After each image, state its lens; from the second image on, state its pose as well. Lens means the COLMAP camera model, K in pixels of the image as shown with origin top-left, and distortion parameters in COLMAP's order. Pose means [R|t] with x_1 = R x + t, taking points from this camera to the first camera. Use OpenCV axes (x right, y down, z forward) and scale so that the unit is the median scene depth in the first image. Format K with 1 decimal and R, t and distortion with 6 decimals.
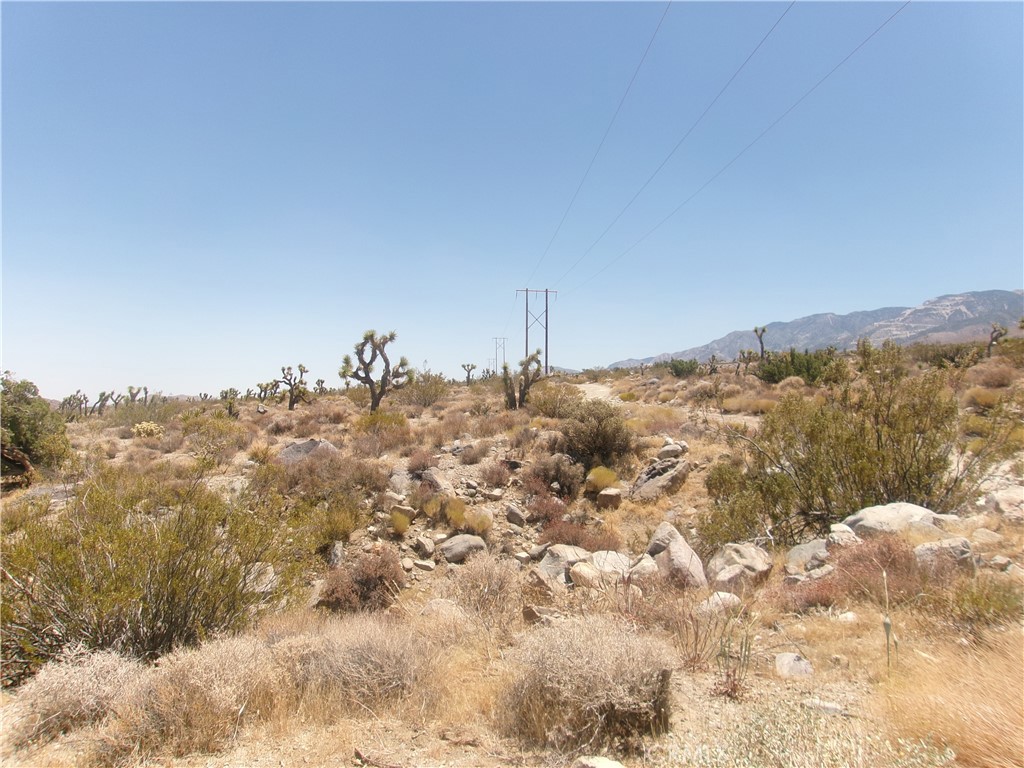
lens RADIAL K [[787.5, 0, 510.8], [0, 787.5, 384.5], [0, 0, 1]] dist [-0.031259, 0.039160]
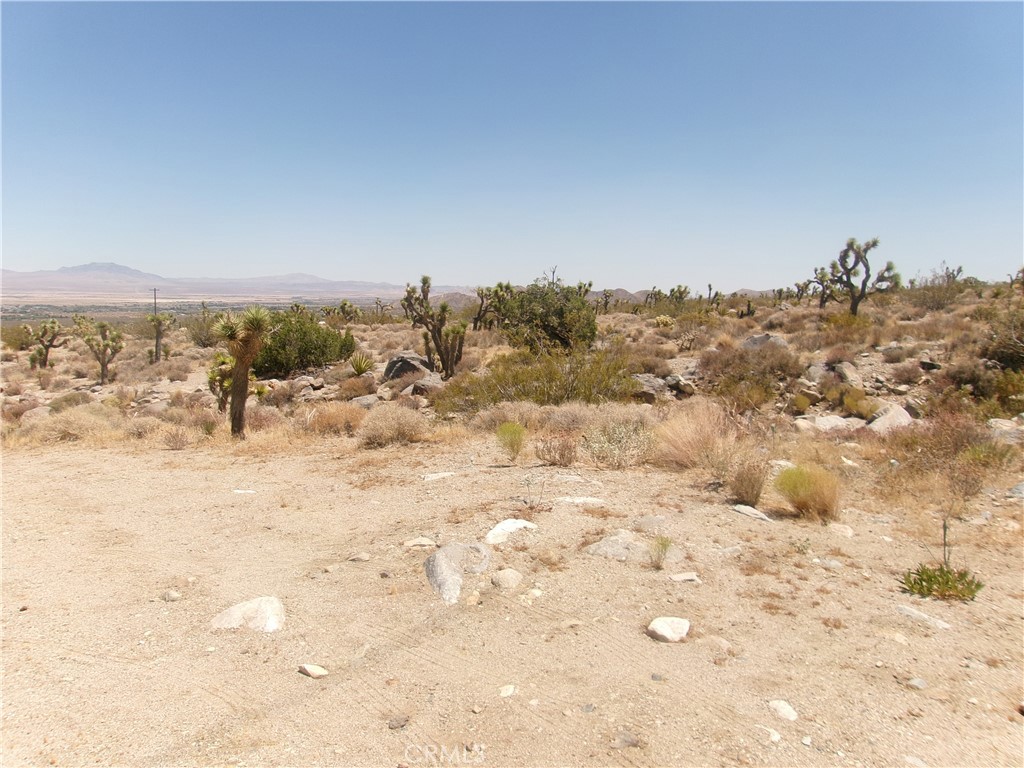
lens RADIAL K [[787.5, 0, 505.1], [0, 787.5, 382.0], [0, 0, 1]] dist [-0.031259, 0.039160]
pose [[0.755432, 0.088967, -0.649159, 0.269033], [-0.005134, 0.991512, 0.129912, -0.015051], [0.655207, -0.094807, 0.749476, -0.213344]]
